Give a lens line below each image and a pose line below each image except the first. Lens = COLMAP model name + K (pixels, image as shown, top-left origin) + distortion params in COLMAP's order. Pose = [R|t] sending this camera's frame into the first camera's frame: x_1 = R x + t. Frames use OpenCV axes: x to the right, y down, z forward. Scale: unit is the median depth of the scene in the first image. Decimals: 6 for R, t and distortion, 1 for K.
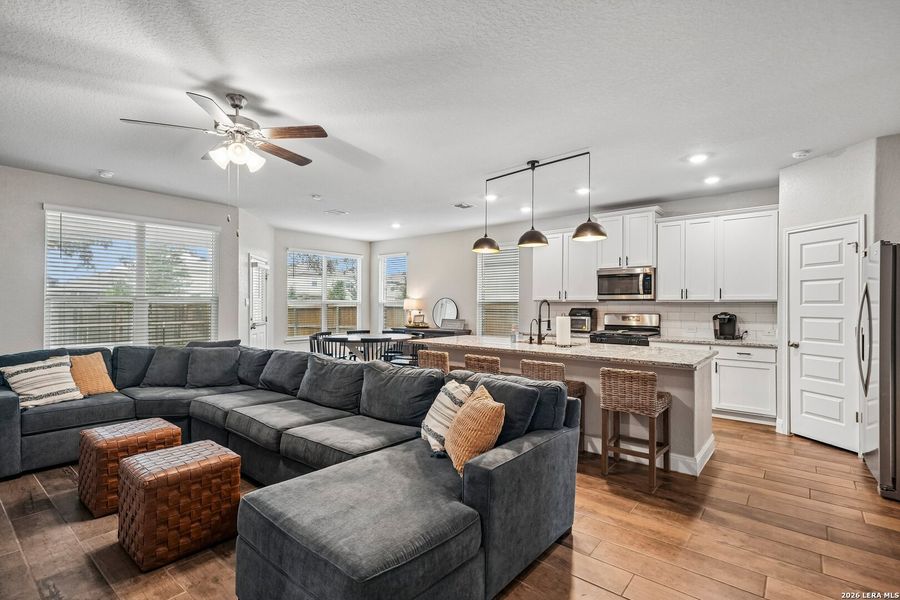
lens RADIAL K [[434.9, 0, 449.0], [0, 434.9, 303.2], [0, 0, 1]] dist [0.000596, 0.000105]
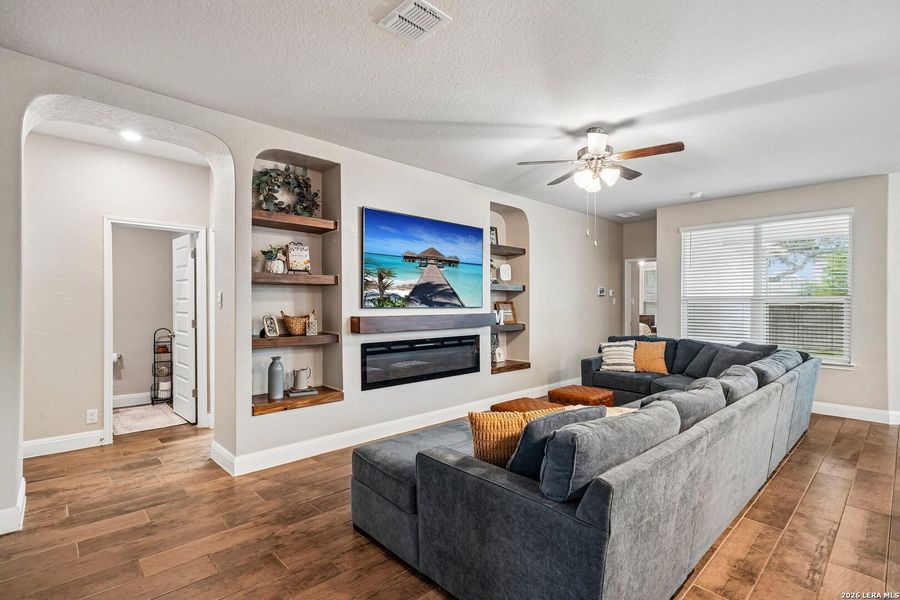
lens RADIAL K [[434.9, 0, 449.2], [0, 434.9, 301.0], [0, 0, 1]] dist [0.000596, 0.000105]
pose [[-0.111178, -0.017044, -0.993654, 0.586523], [0.002939, 0.999843, -0.017479, 0.017425], [0.993796, -0.004864, -0.111110, 0.572366]]
